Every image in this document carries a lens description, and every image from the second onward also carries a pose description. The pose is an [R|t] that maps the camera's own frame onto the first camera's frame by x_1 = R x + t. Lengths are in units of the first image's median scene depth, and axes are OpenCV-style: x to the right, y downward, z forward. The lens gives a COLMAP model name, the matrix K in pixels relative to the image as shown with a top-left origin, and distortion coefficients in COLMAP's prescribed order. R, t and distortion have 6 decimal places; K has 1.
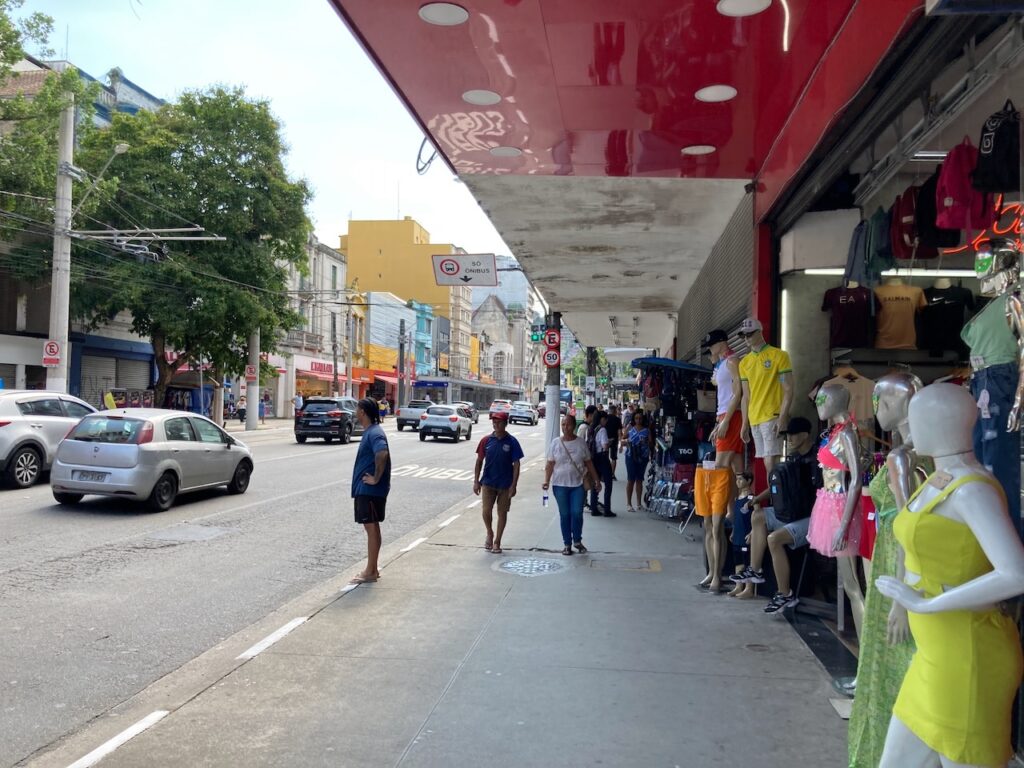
lens RADIAL K [[803.3, 0, 512.0], [0, 803.3, 384.0], [0, 0, 1]] dist [0.008810, 0.005676]
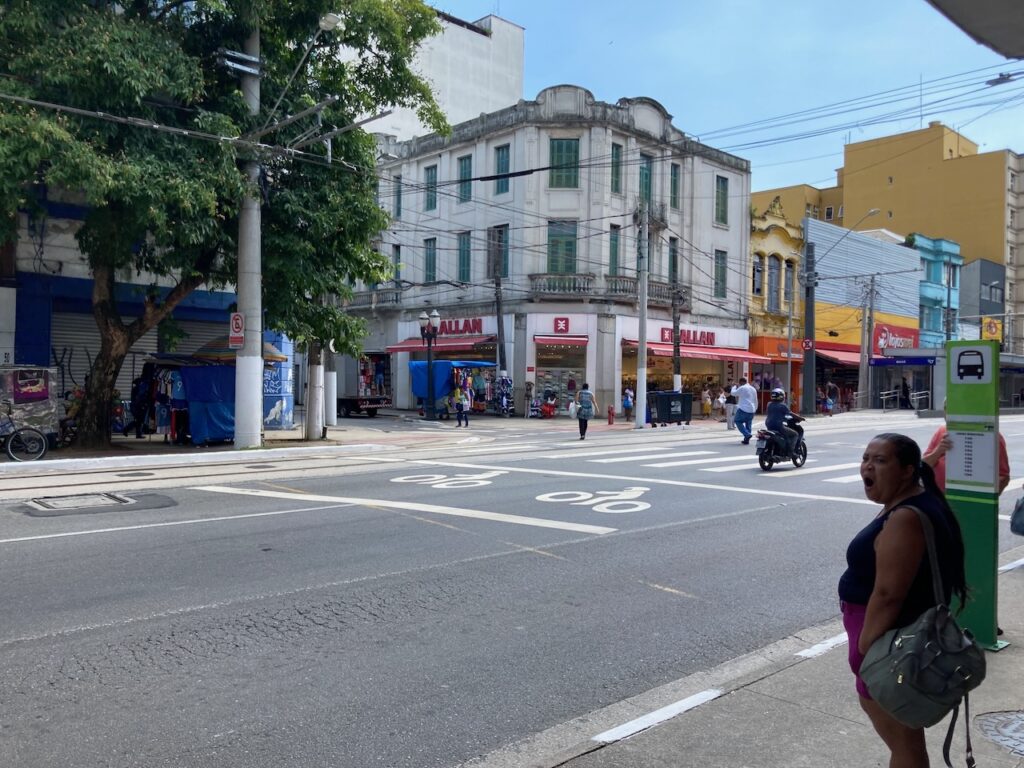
lens RADIAL K [[803.3, 0, 512.0], [0, 803.3, 384.0], [0, 0, 1]] dist [0.008810, 0.005676]
pose [[0.776720, -0.000718, -0.629845, 0.045654], [0.012871, 0.999809, 0.014733, 0.004796], [0.629714, -0.019550, 0.776581, 0.367173]]
